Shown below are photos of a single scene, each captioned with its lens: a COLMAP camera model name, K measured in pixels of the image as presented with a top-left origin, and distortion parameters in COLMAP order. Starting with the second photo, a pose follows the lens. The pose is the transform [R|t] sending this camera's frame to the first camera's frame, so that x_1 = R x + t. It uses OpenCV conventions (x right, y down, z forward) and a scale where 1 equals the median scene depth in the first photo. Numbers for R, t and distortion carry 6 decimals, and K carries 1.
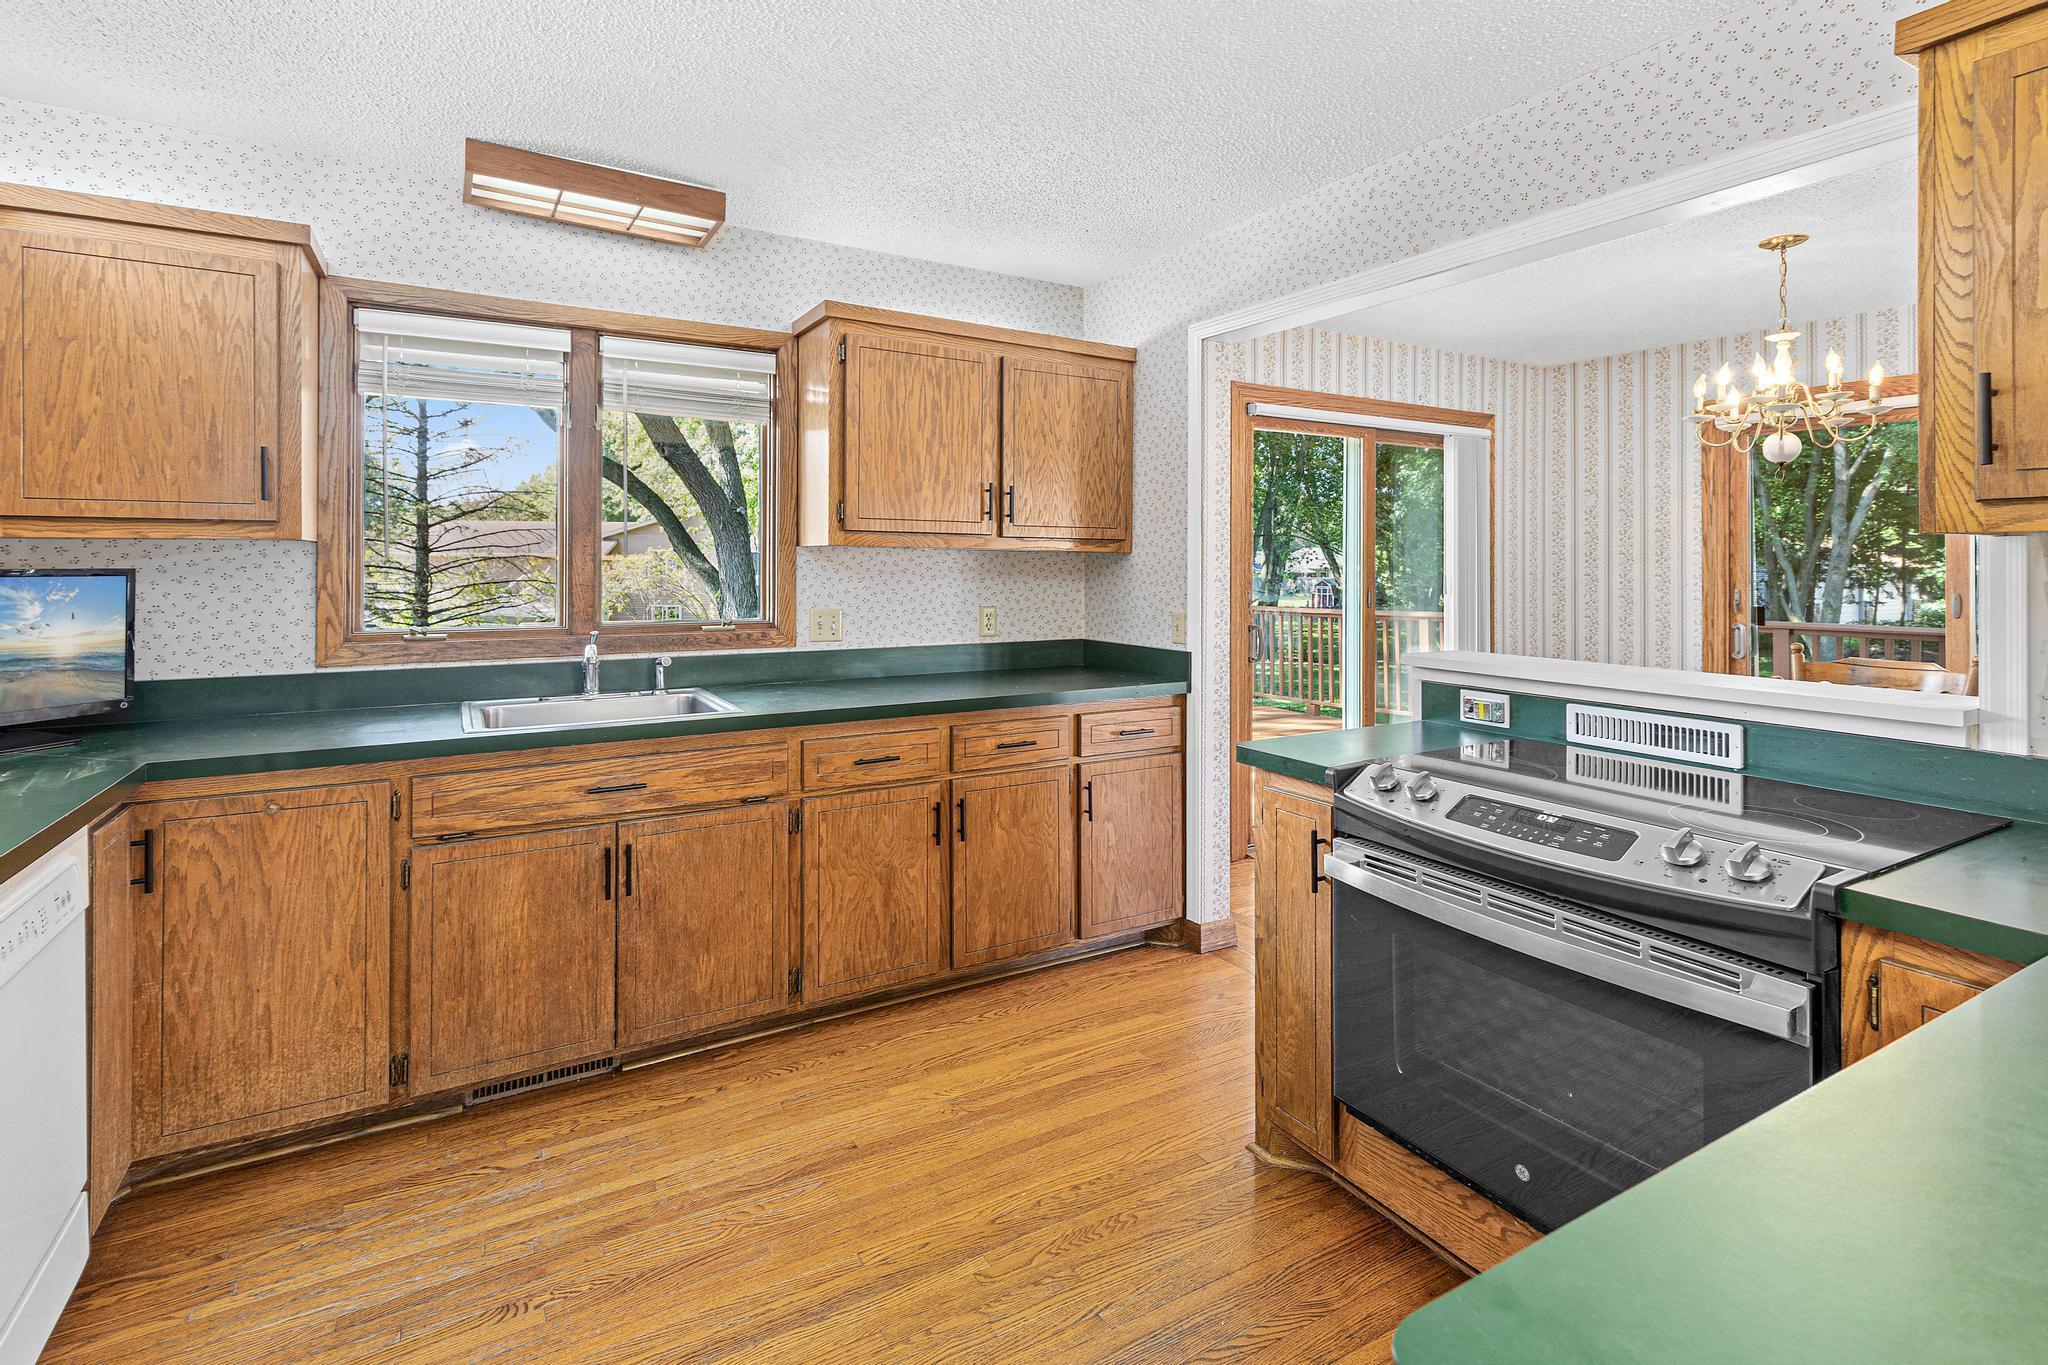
lens RADIAL K [[959.4, 0, 1024.0], [0, 959.4, 682.5], [0, 0, 1]] dist [0.001617, 0.000517]
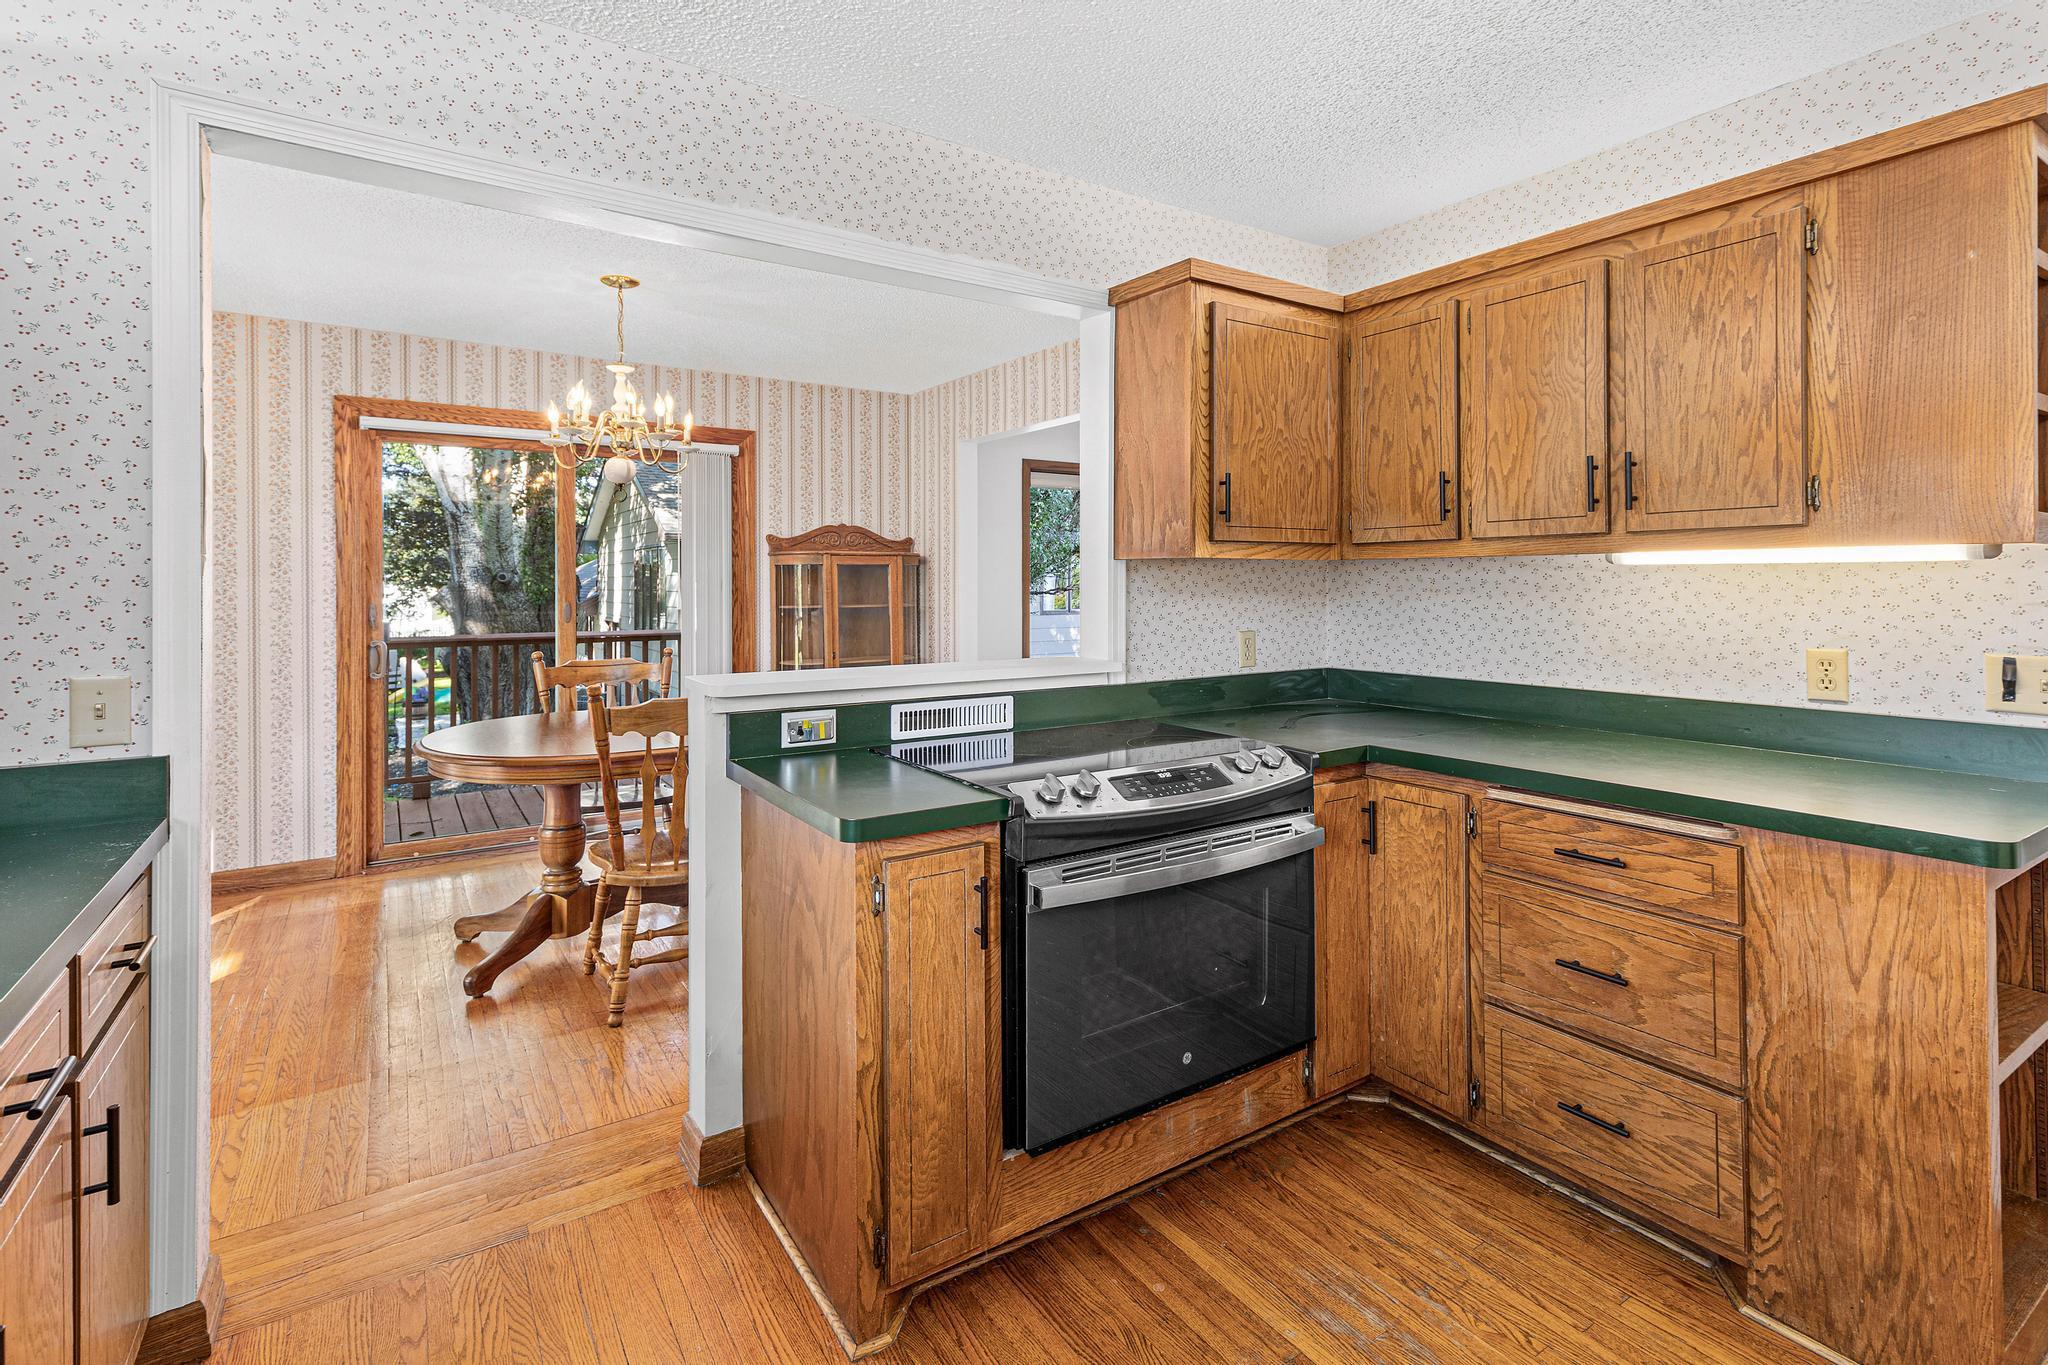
lens RADIAL K [[981.3, 0, 1031.7], [0, 981.3, 652.4], [0, 0, 1]] dist [0.021313, -0.000185]
pose [[-0.059966, -0.076272, 0.995282, -0.484030], [0.125362, 0.988607, 0.083313, -0.098918], [-0.990297, 0.129766, -0.049721, 0.818406]]
